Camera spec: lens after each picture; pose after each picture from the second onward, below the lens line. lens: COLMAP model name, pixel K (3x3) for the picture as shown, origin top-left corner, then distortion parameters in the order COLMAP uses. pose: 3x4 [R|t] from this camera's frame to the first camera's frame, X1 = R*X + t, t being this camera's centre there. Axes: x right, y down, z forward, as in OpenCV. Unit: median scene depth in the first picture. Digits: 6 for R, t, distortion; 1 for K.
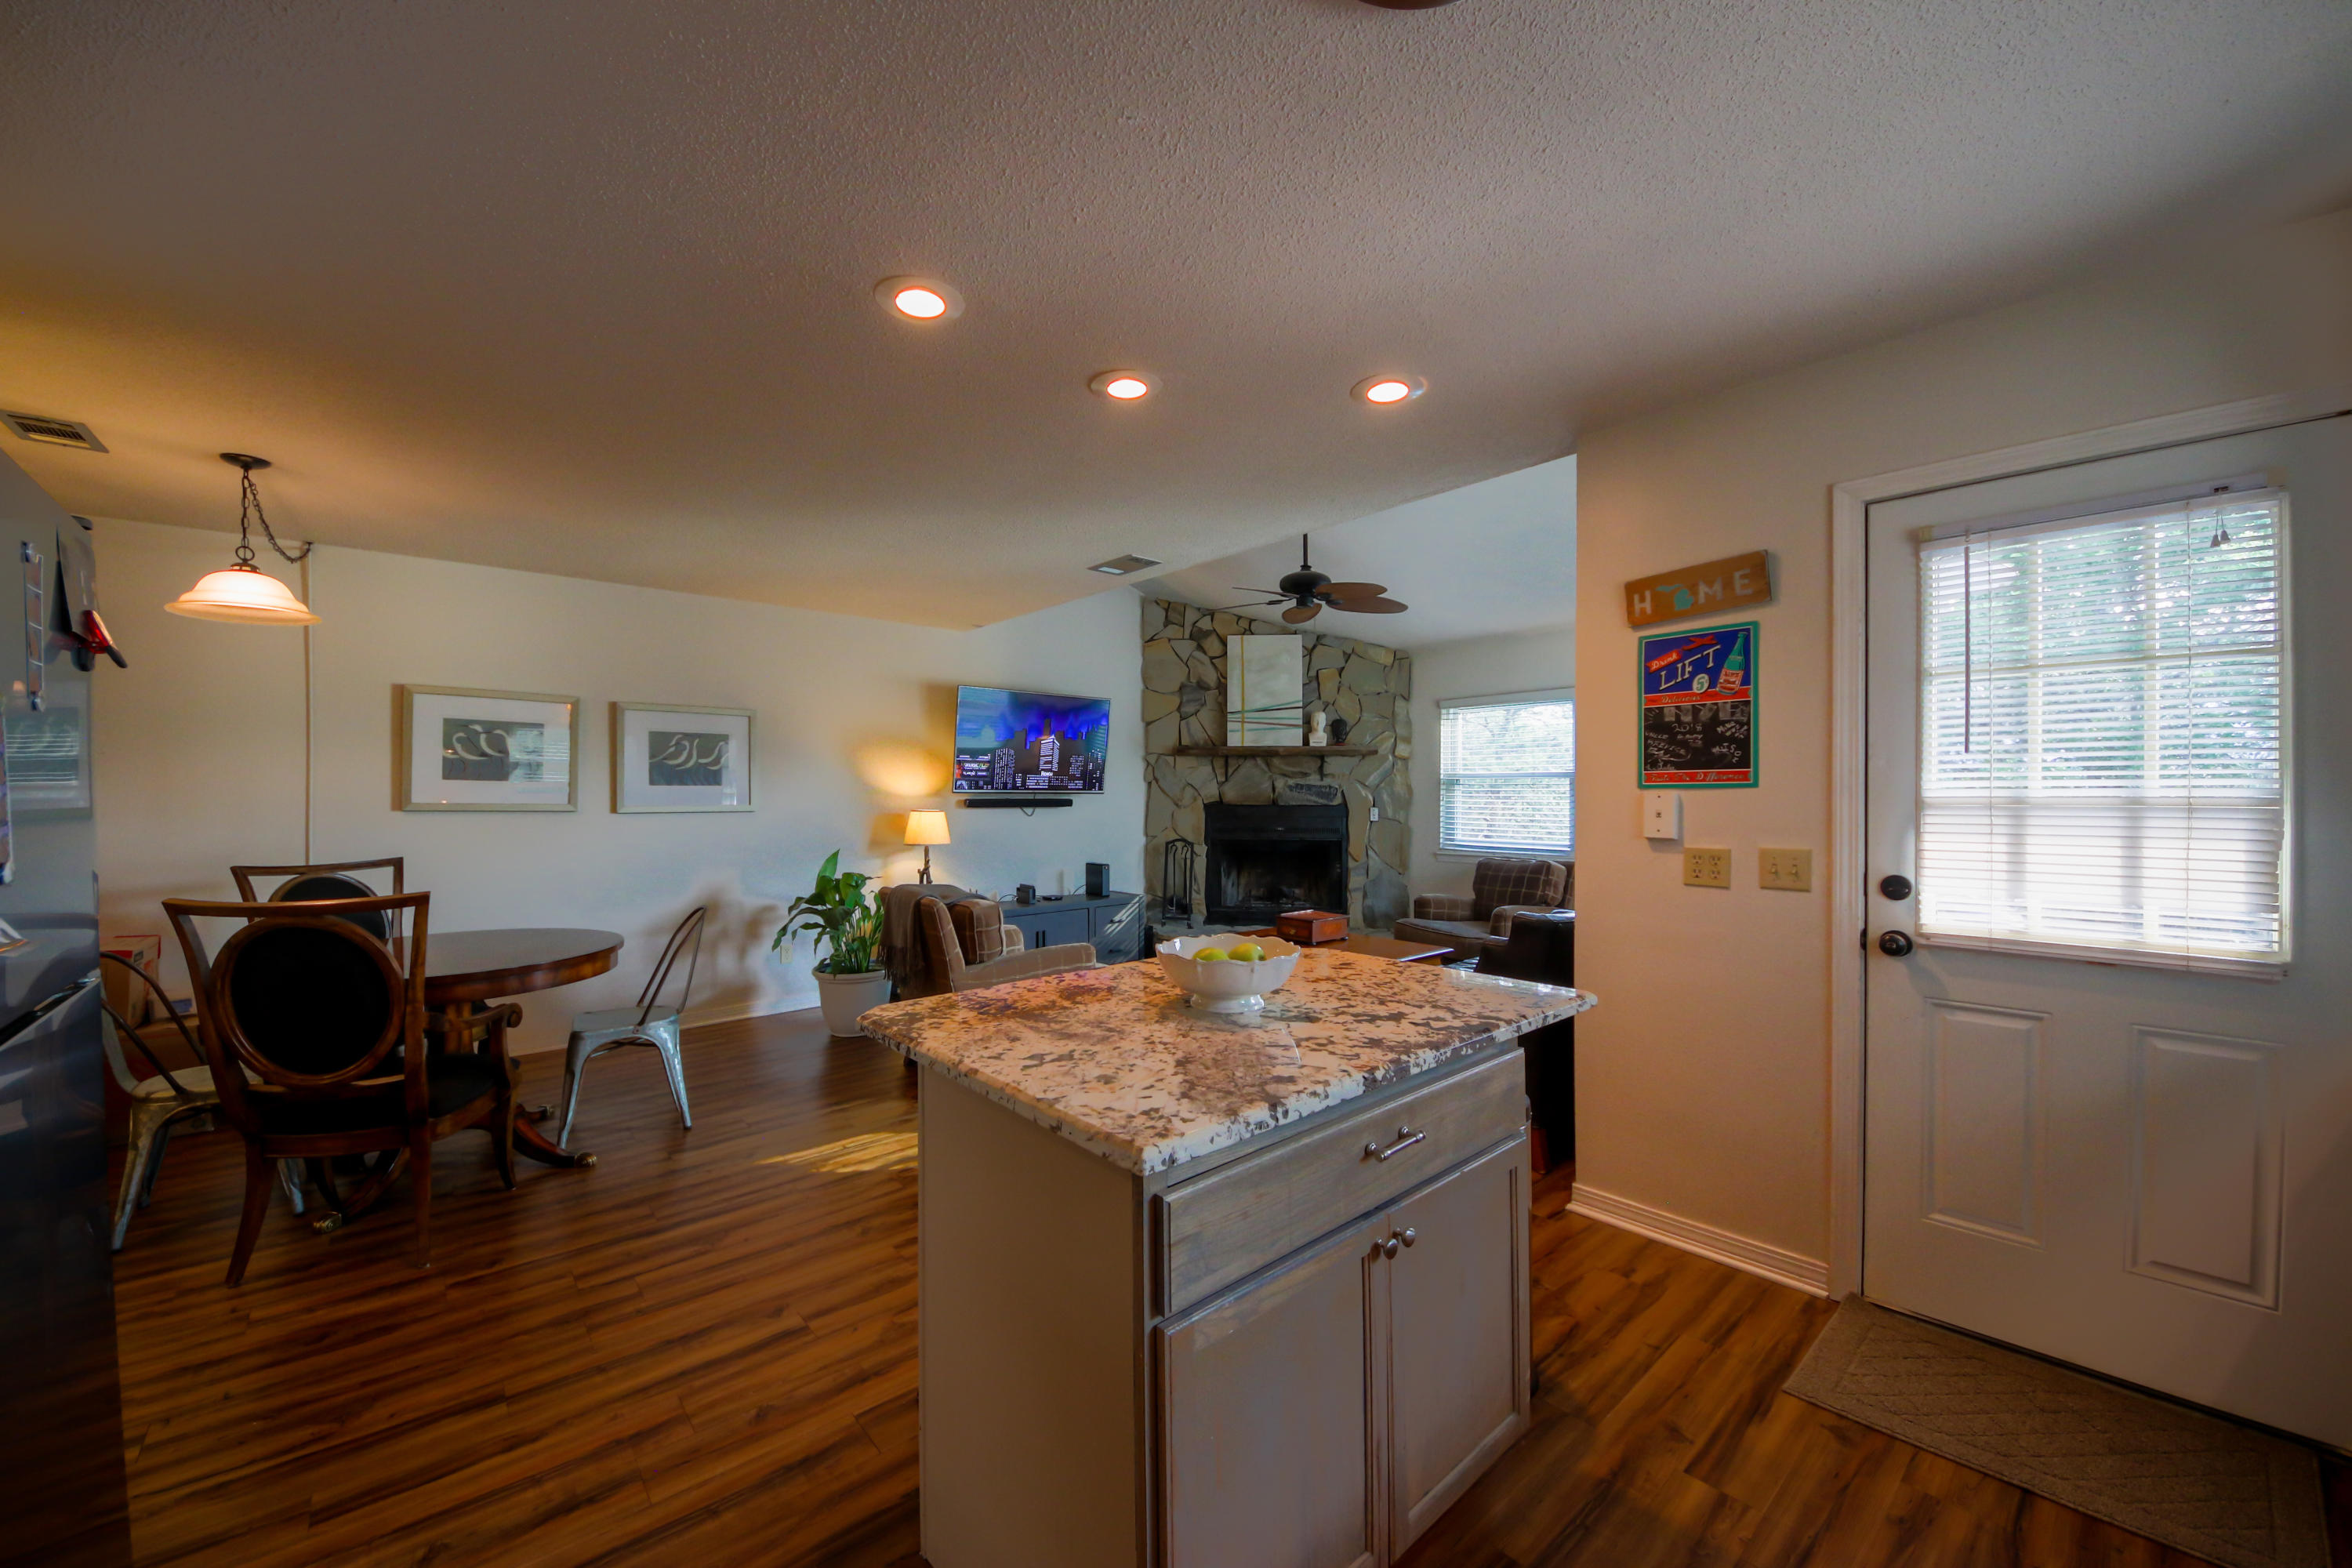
lens RADIAL K [[873.1, 0, 1194.9], [0, 873.1, 786.2], [0, 0, 1]] dist [0.004783, -0.007247]
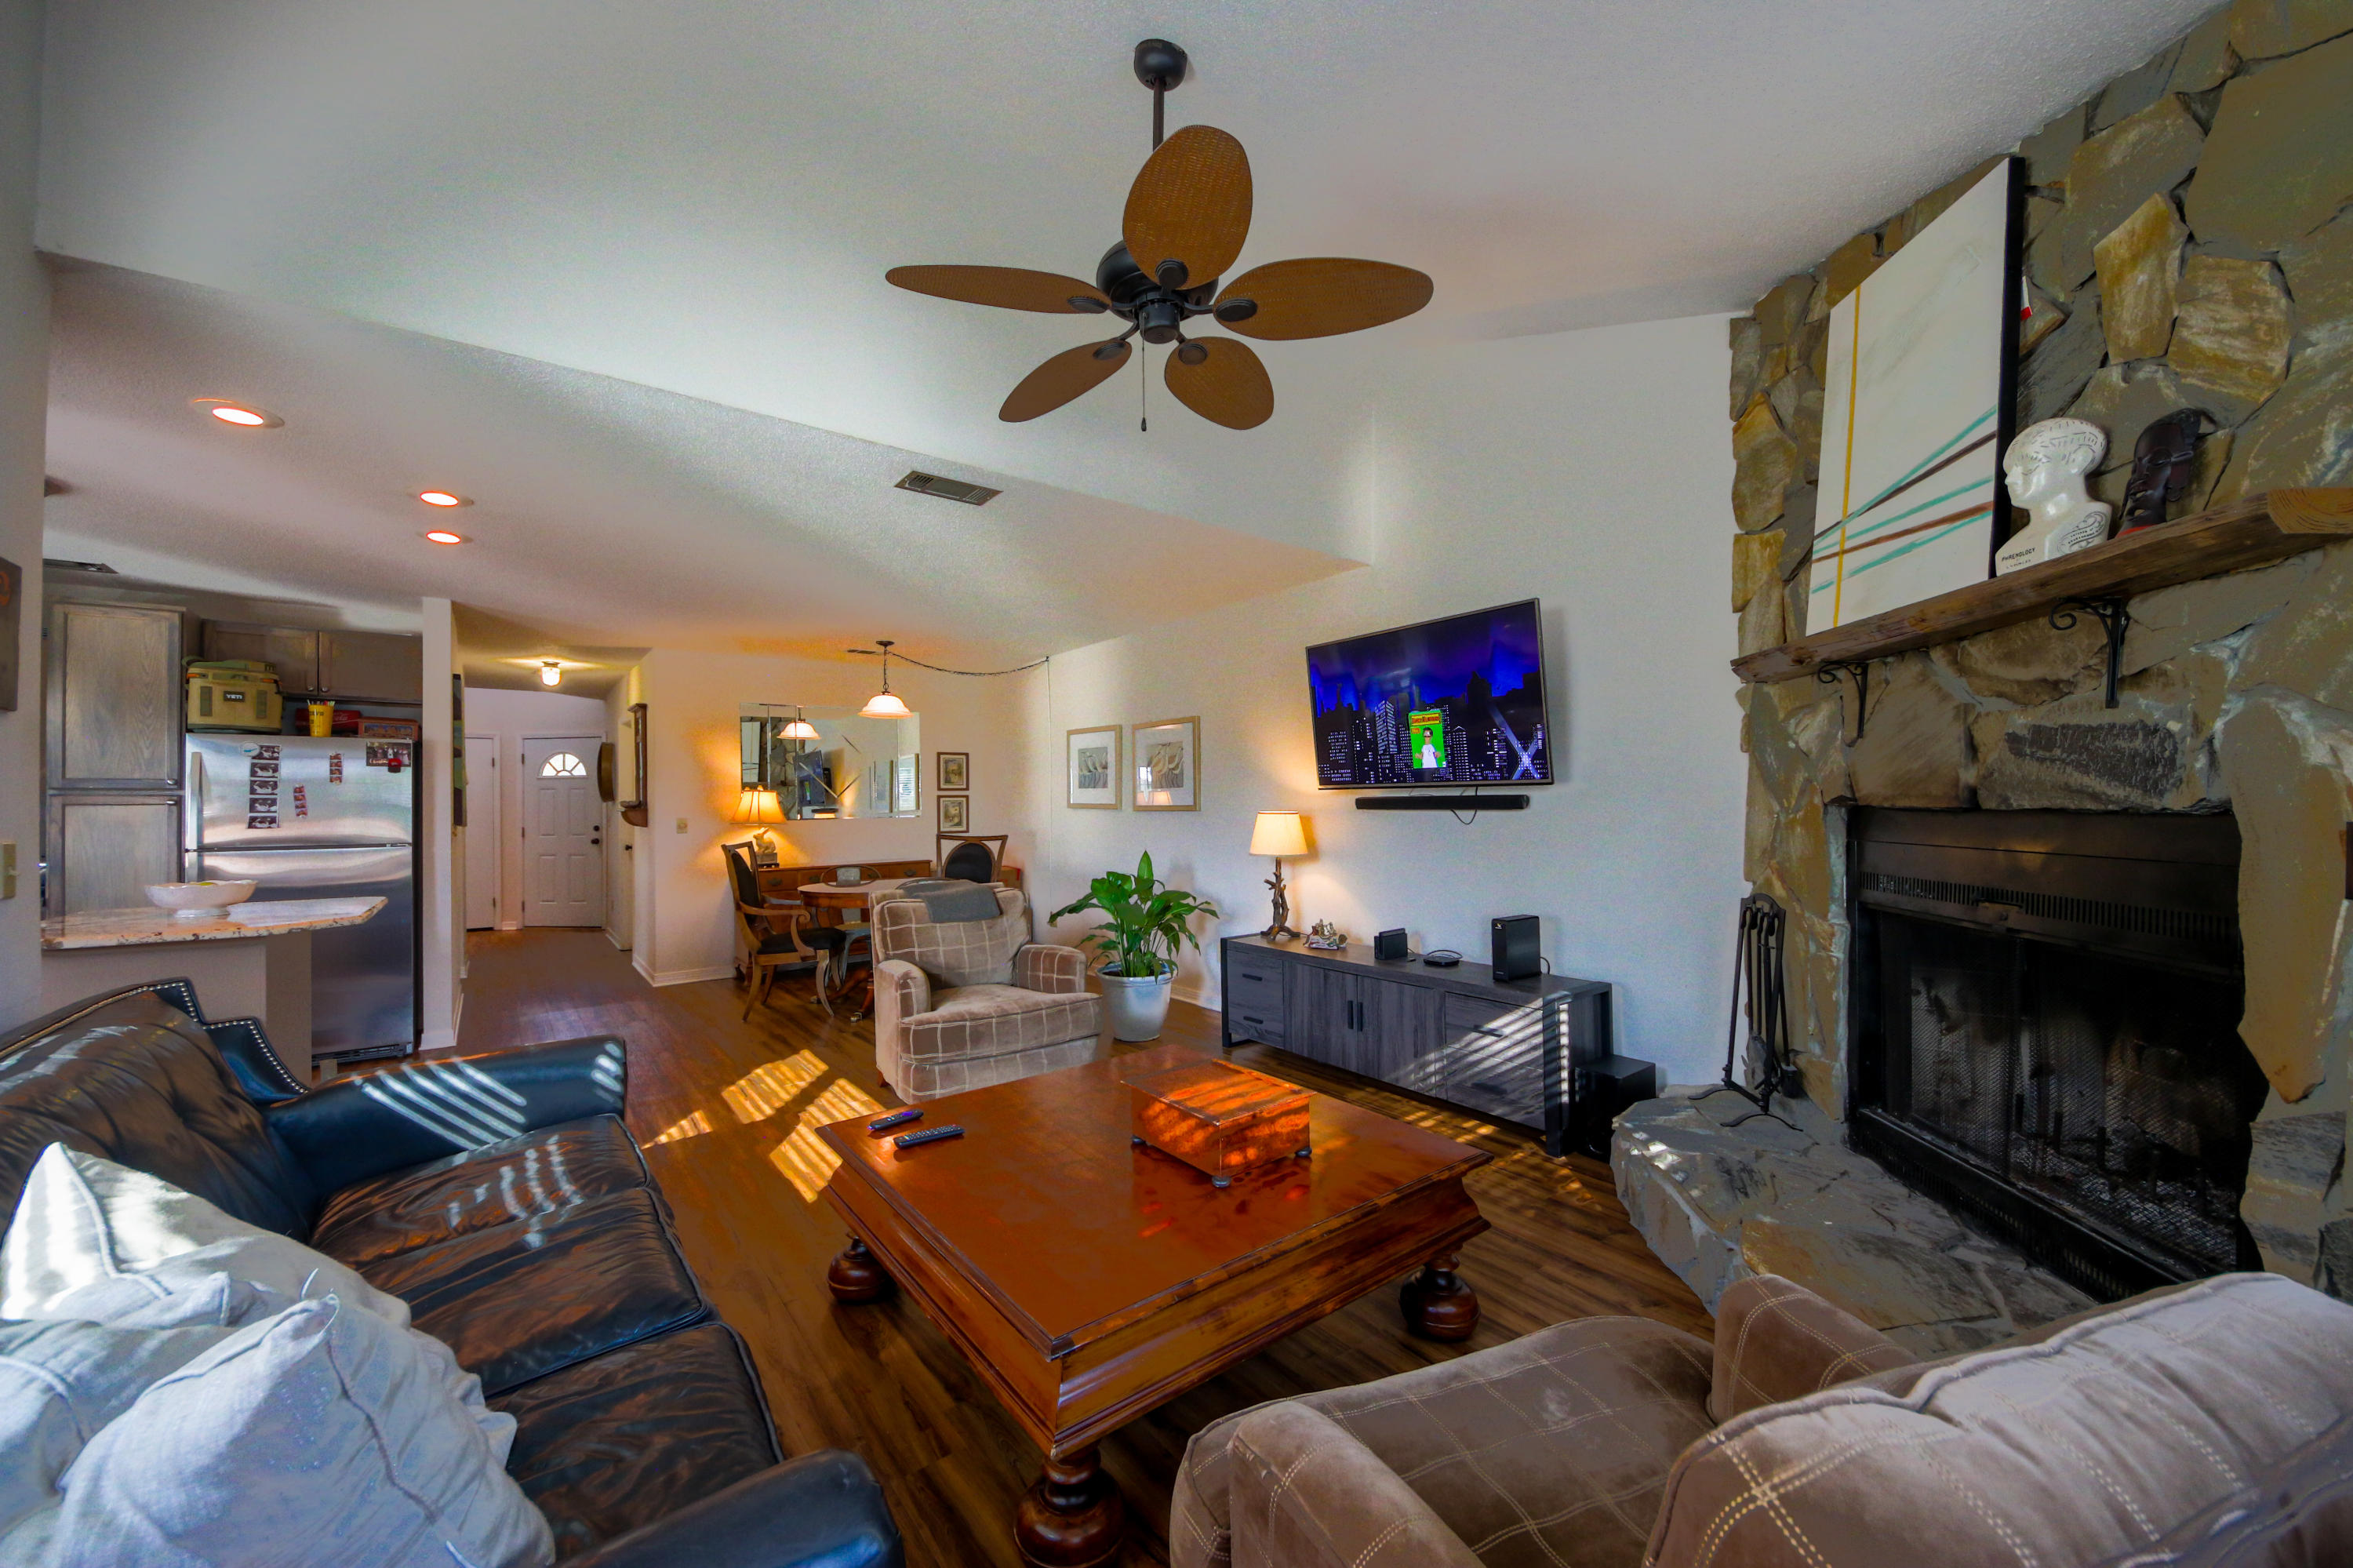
lens RADIAL K [[873.5, 0, 1120.1], [0, 873.5, 809.0], [0, 0, 1]] dist [0.004783, -0.007247]
pose [[-0.100141, 0.006446, -0.994952, 0.579190], [0.020182, 0.999786, 0.004446, 0.021375], [0.994769, -0.019635, -0.100250, 1.097253]]
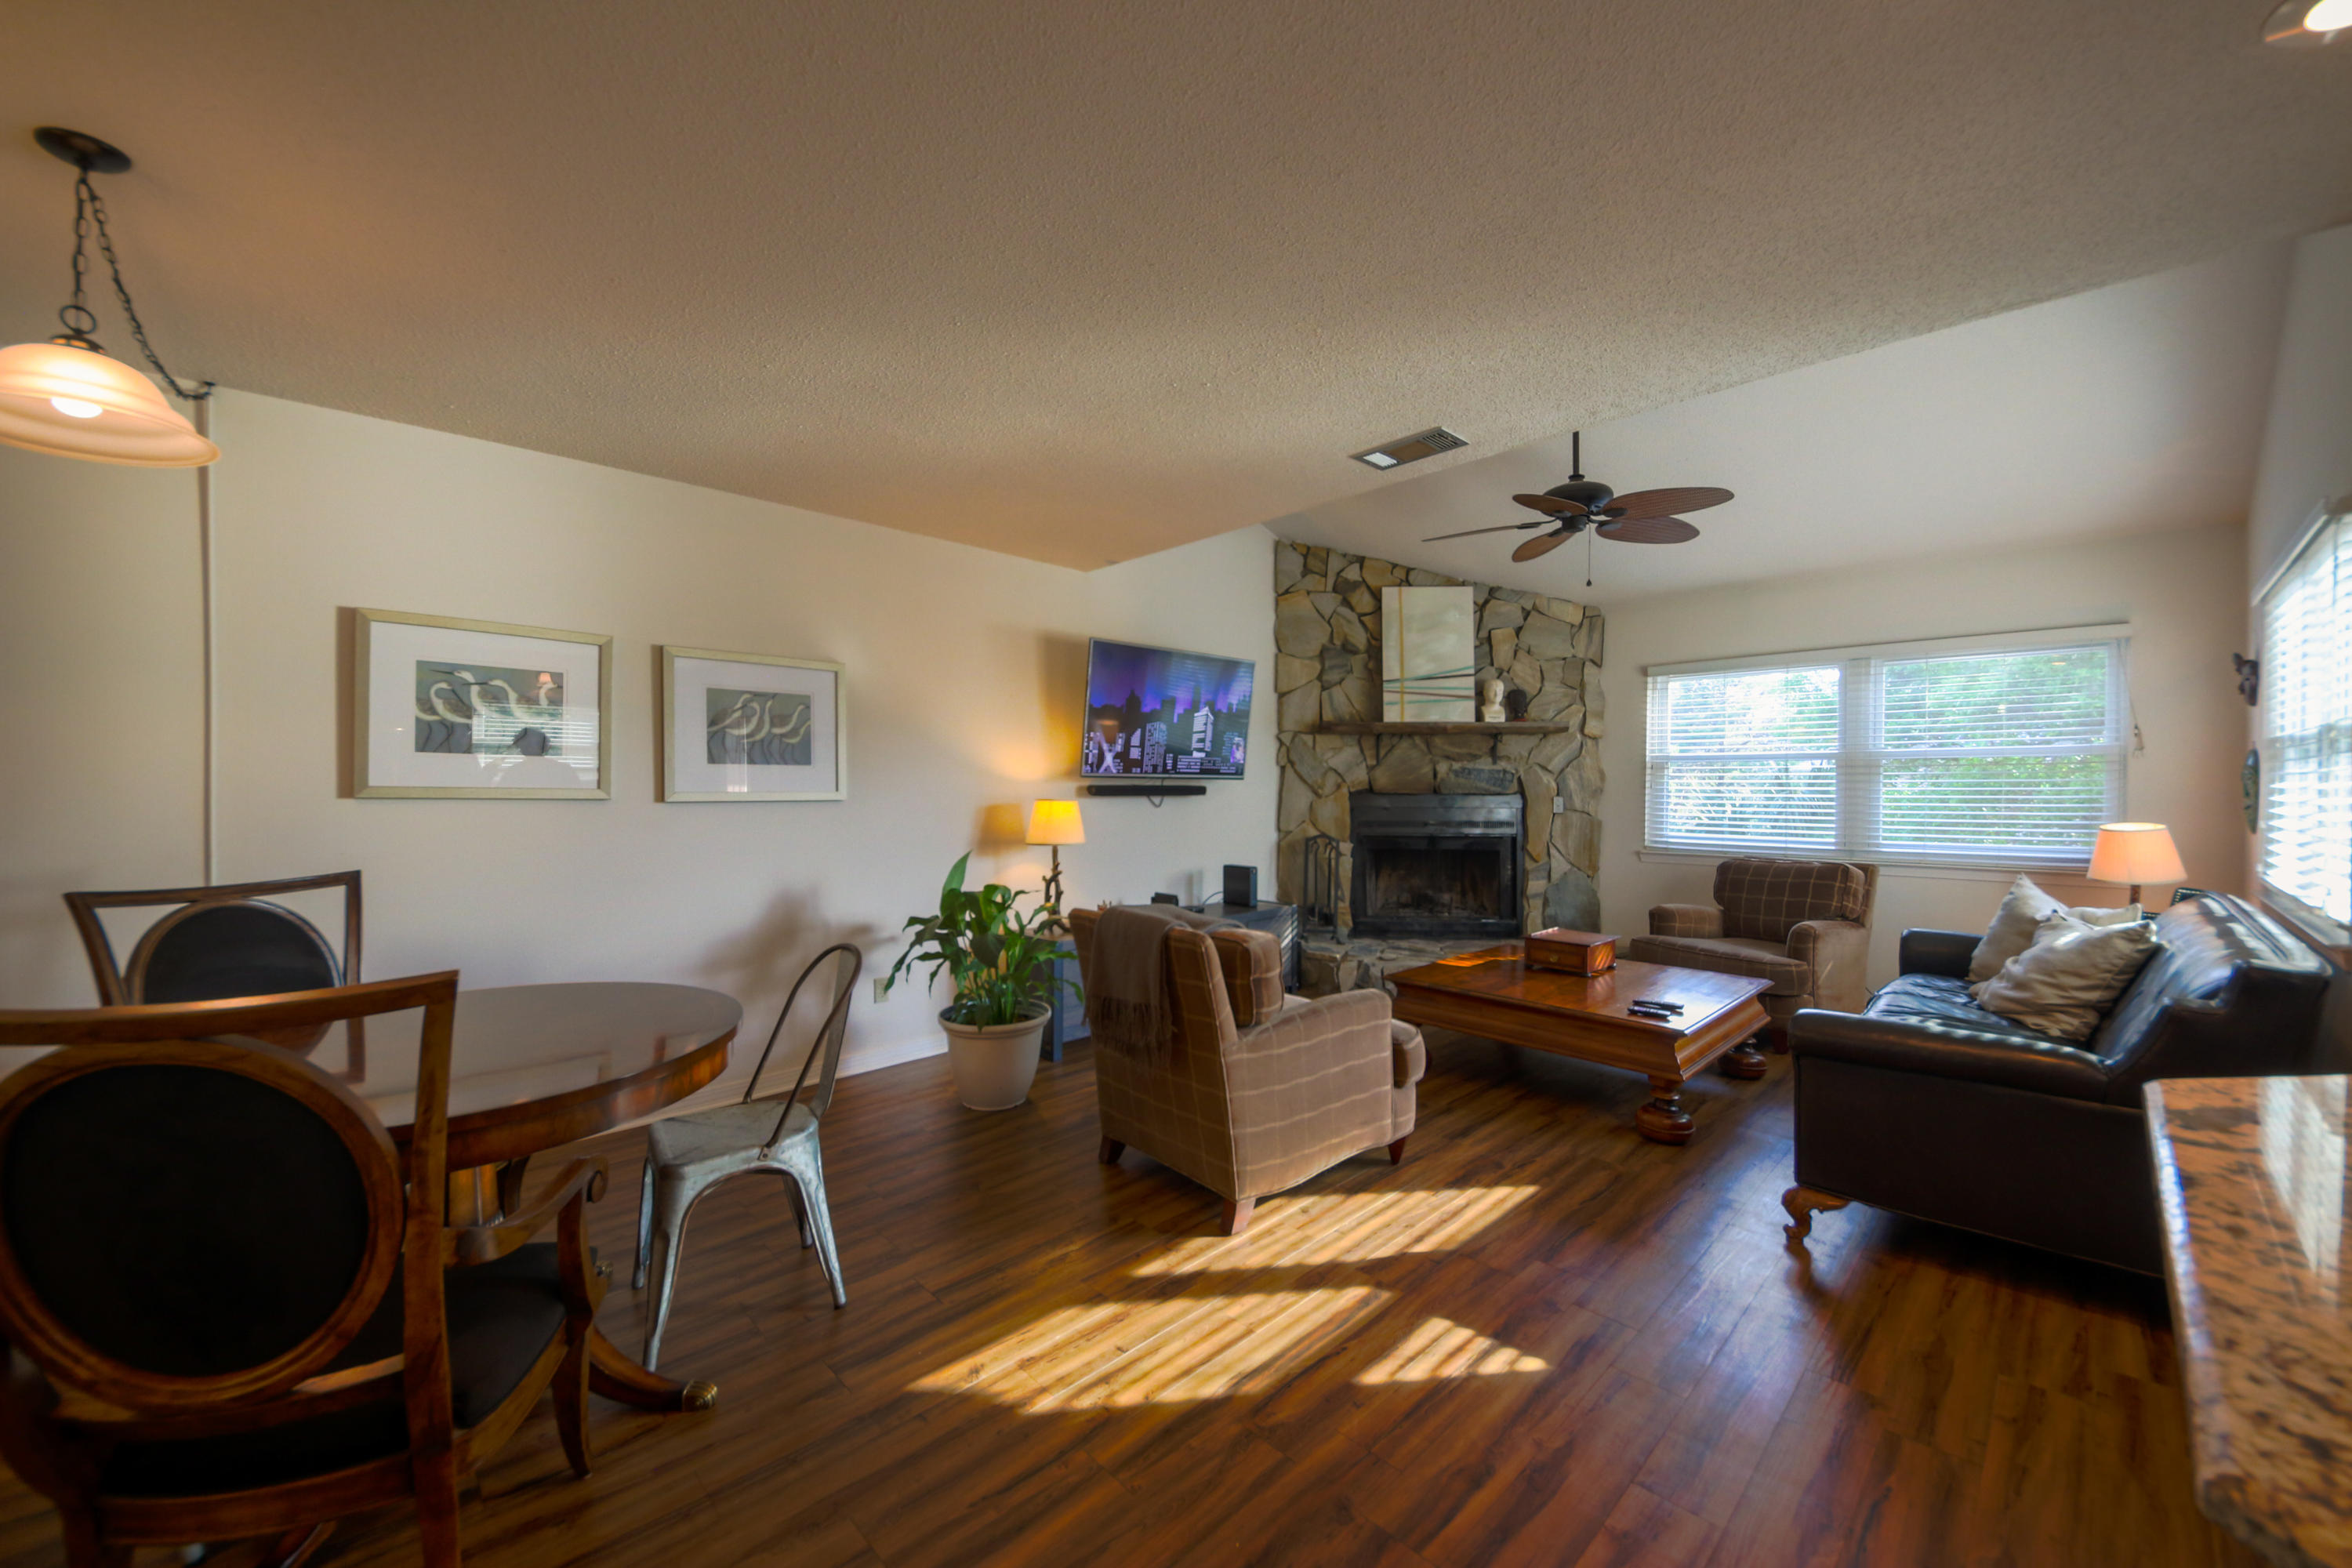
lens RADIAL K [[873.1, 0, 1182.1], [0, 873.1, 786.8], [0, 0, 1]] dist [0.004783, -0.007247]
pose [[0.999318, 0.000438, 0.036927, -0.260829], [-0.000784, 0.999956, 0.009357, 0.010834], [-0.036922, -0.009379, 0.999274, 0.268883]]
